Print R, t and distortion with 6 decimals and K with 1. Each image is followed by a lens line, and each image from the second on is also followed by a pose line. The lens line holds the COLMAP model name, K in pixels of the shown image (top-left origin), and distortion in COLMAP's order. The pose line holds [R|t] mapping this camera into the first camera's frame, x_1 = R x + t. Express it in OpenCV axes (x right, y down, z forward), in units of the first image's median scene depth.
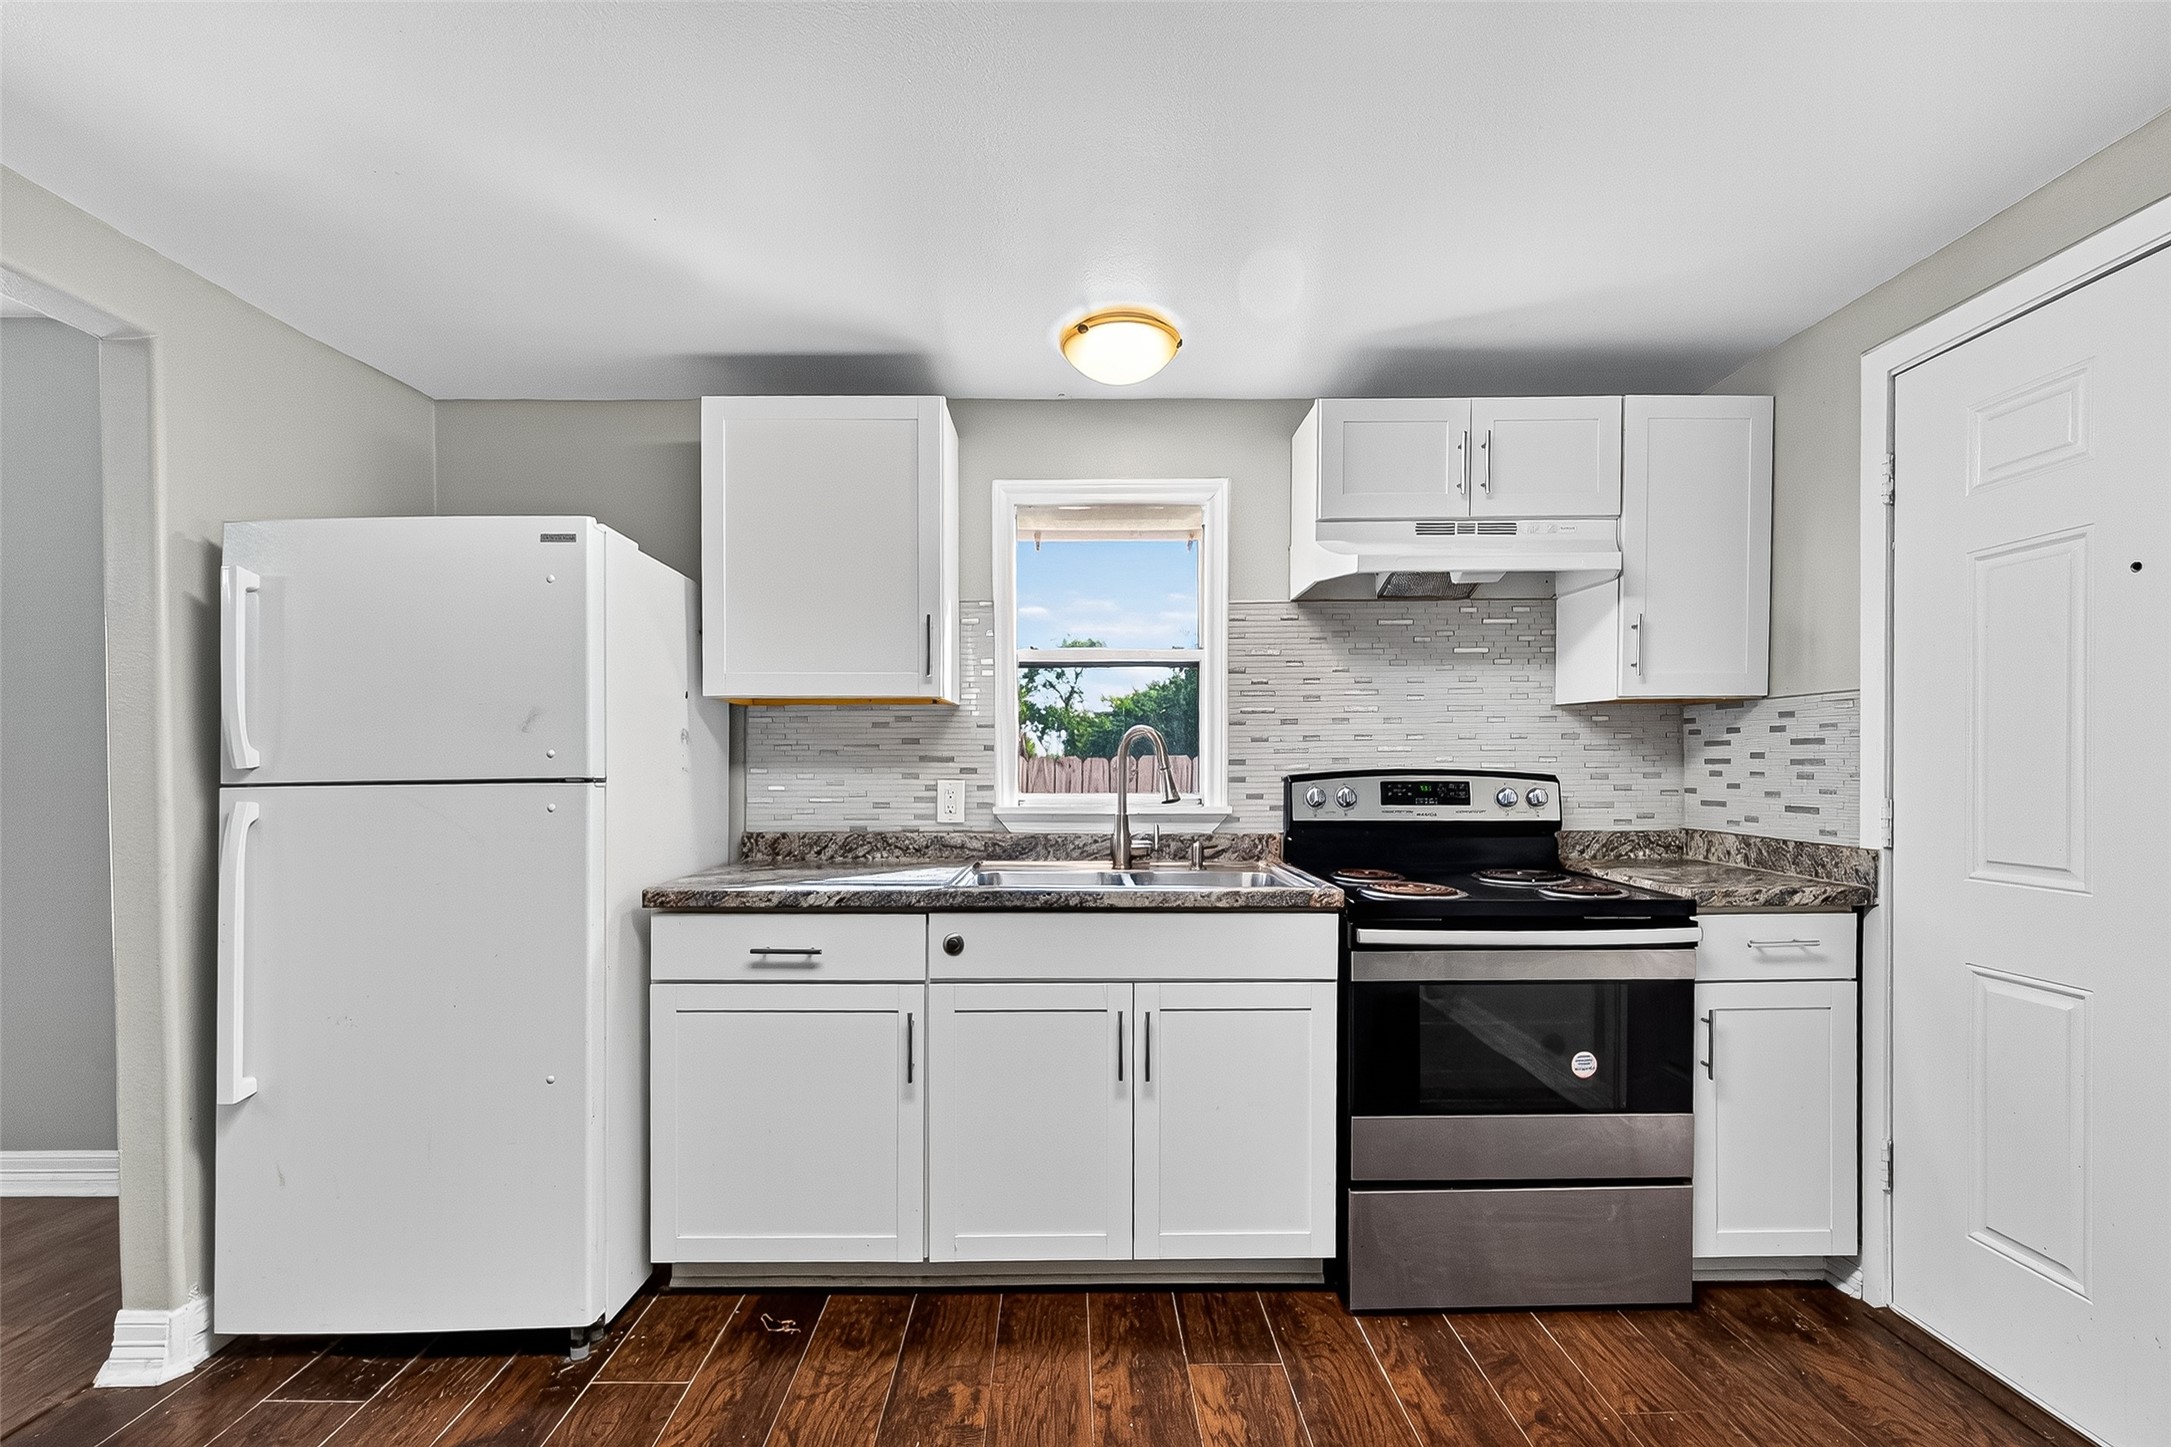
lens RADIAL K [[939.1, 0, 1086.0], [0, 939.1, 776.3], [0, 0, 1]] dist [0.003447, 0.000308]
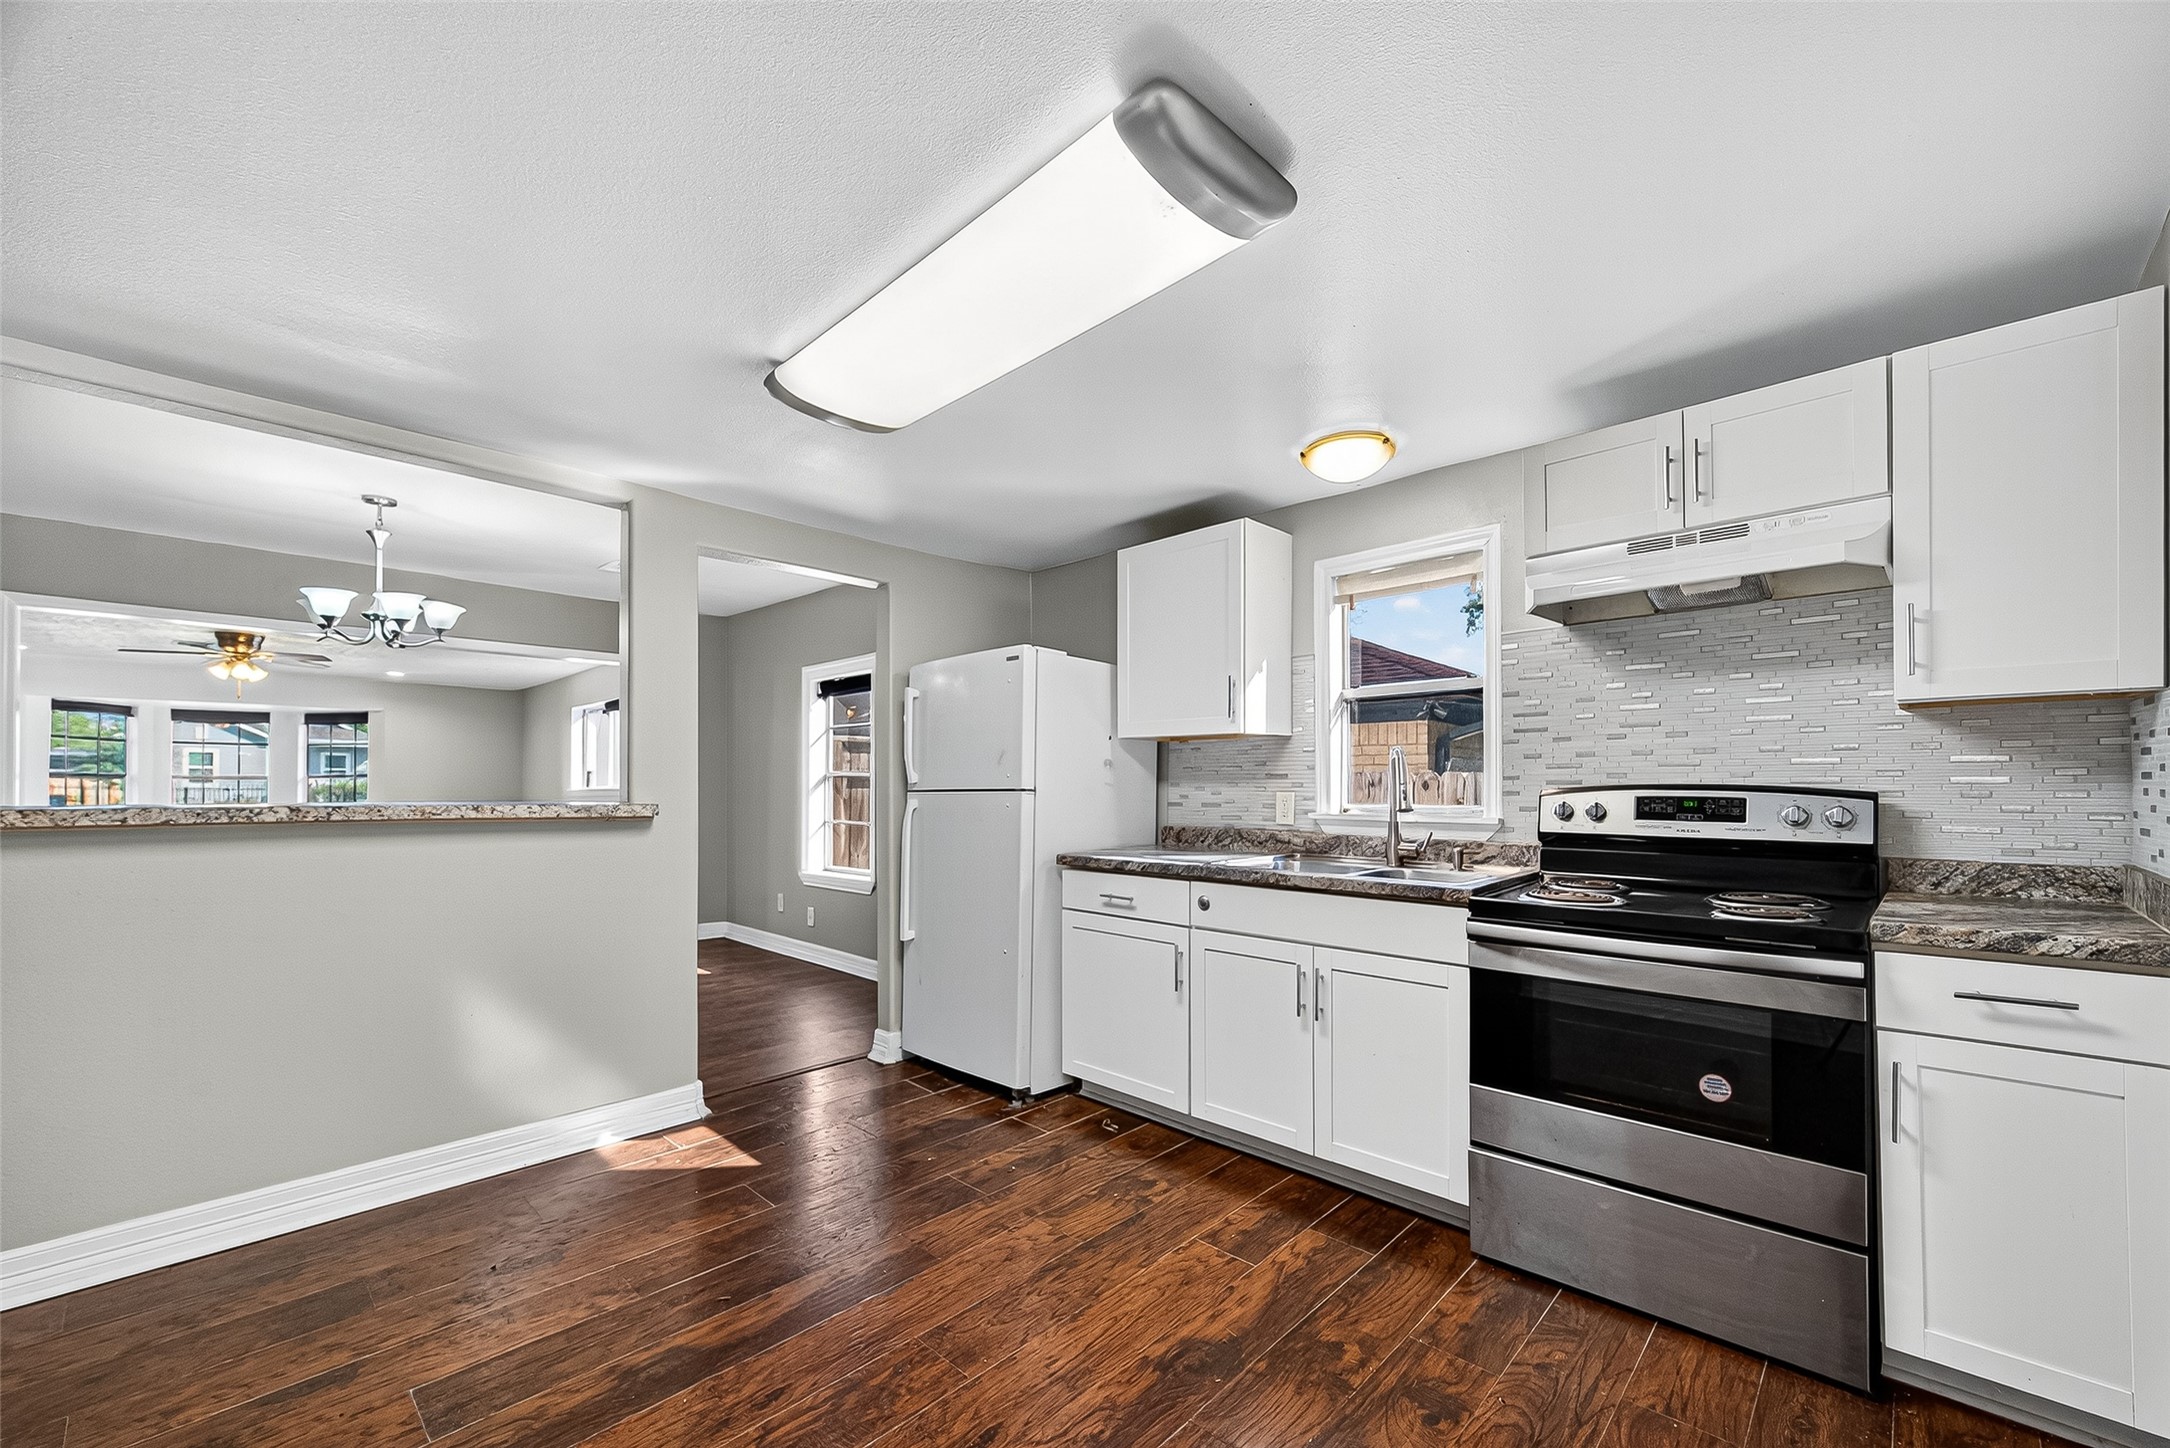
lens RADIAL K [[871.1, 0, 1080.5], [0, 871.1, 779.6], [0, 0, 1]] dist [0.001305, 0.000078]
pose [[0.707669, -0.001824, -0.706542, 0.555321], [-0.006024, 0.999945, -0.008616, -0.000974], [0.706519, 0.010353, 0.707619, -0.083633]]
